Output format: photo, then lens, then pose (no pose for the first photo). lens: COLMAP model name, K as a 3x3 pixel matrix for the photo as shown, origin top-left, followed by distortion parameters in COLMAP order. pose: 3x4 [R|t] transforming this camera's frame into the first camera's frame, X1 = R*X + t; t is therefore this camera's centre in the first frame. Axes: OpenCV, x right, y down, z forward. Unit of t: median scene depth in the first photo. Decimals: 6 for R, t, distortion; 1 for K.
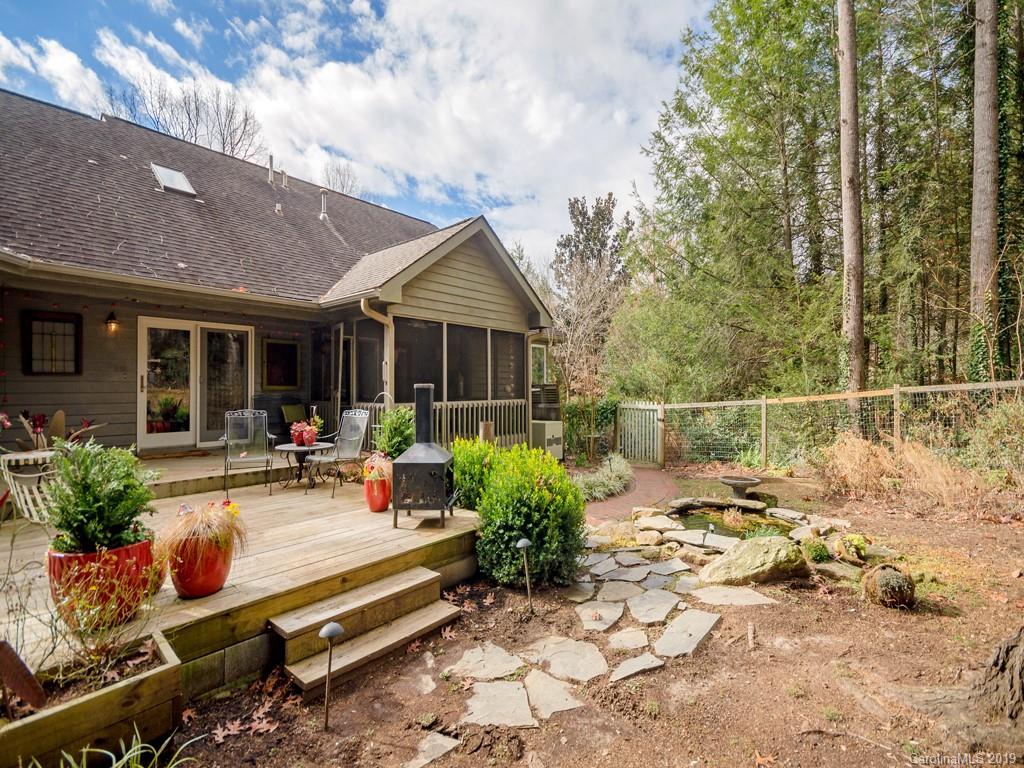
lens RADIAL K [[476.7, 0, 511.6], [0, 476.7, 375.9], [0, 0, 1]] dist [-0.000032, -0.000174]
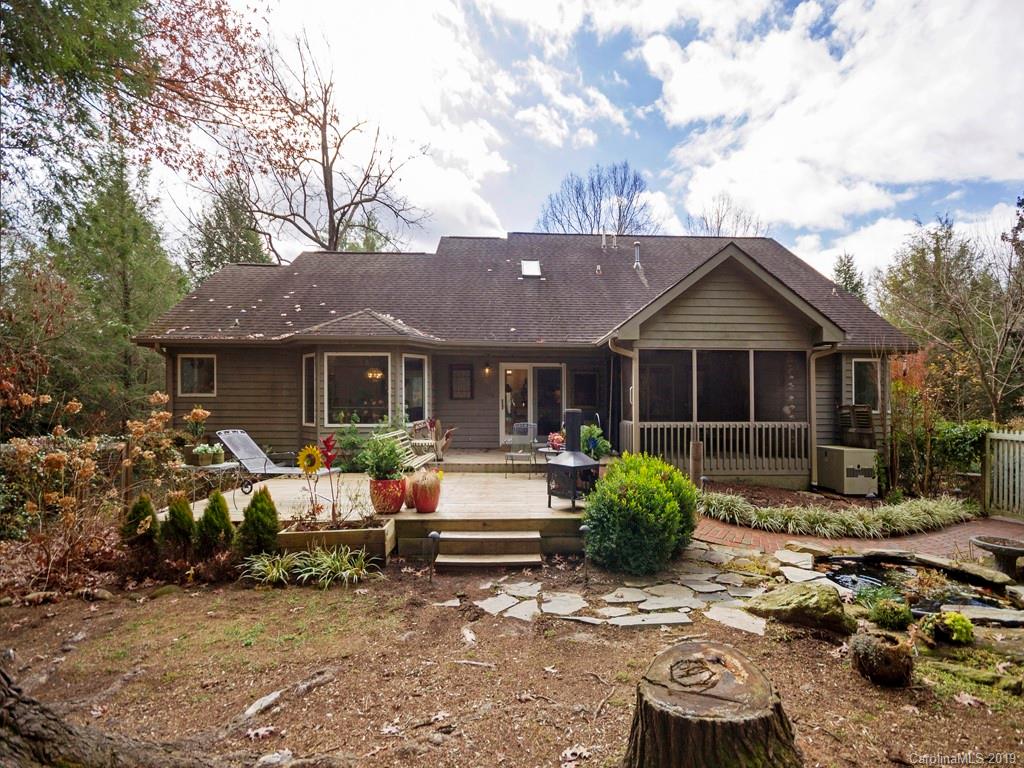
lens RADIAL K [[447.2, 0, 512.3], [0, 447.2, 389.8], [0, 0, 1]] dist [0.000141, 0.000112]
pose [[0.679850, -0.016342, -0.733169, 0.451579], [0.013224, 0.999862, -0.010025, -0.019905], [0.733232, -0.002880, 0.679972, -0.013993]]
